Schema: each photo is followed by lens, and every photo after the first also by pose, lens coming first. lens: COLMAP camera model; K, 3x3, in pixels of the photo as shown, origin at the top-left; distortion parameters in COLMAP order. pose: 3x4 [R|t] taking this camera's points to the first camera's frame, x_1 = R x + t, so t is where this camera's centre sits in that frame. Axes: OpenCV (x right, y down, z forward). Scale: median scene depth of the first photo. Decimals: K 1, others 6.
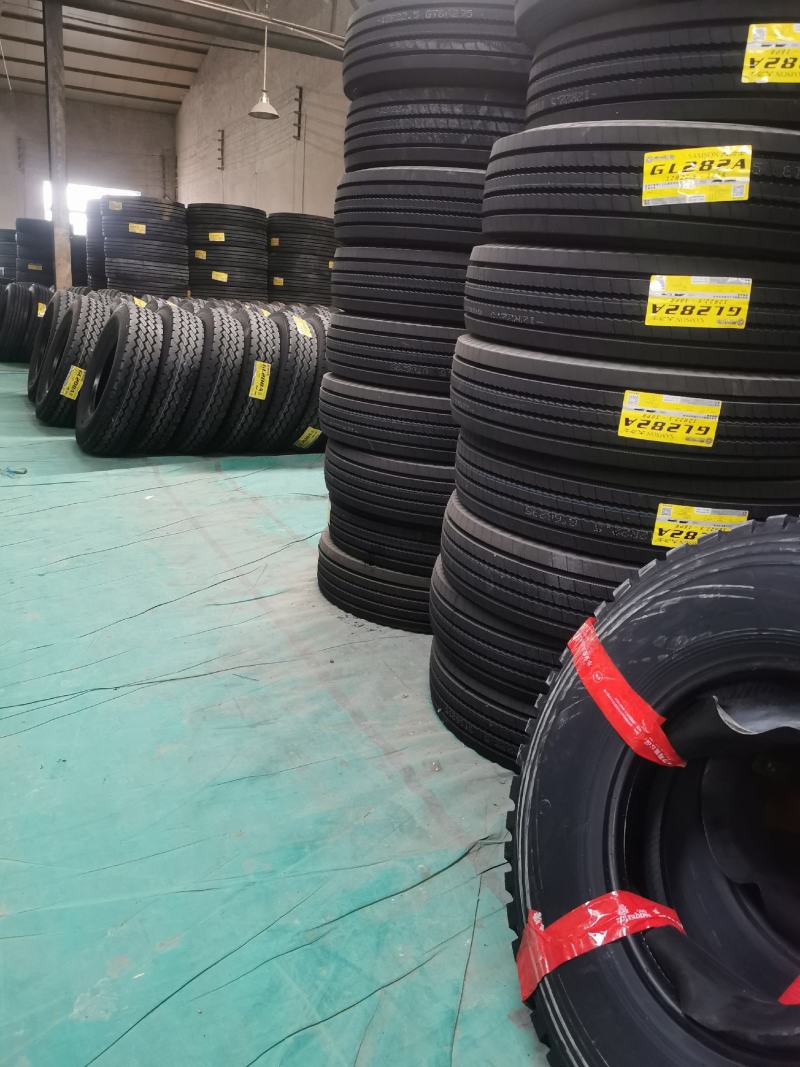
lens RADIAL K [[842.0, 0, 393.7], [0, 842.0, 531.1], [0, 0, 1]] dist [0.071029, -0.089342]
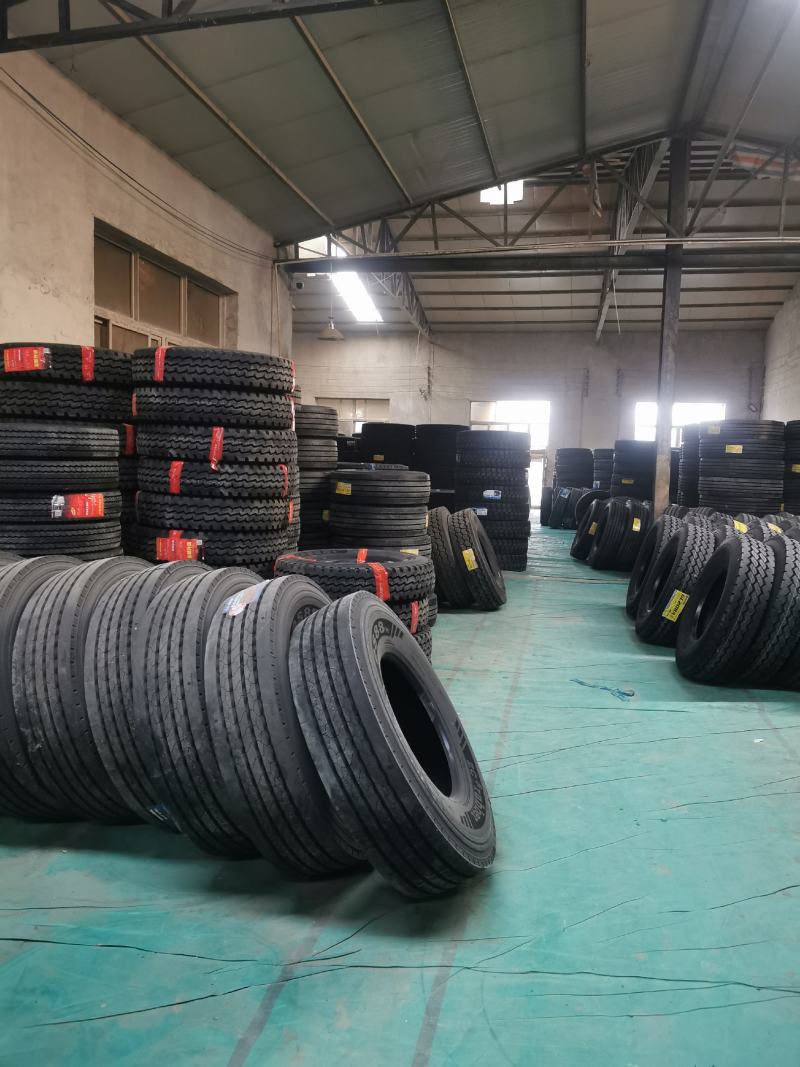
lens RADIAL K [[826.6, 0, 400.0], [0, 826.6, 533.5], [0, 0, 1]] dist [0.070076, -0.079009]
pose [[0.798536, 0.004466, -0.601930, -0.076644], [-0.142286, 0.973035, -0.181542, -0.069261], [0.584889, 0.230614, 0.777639, -0.061315]]
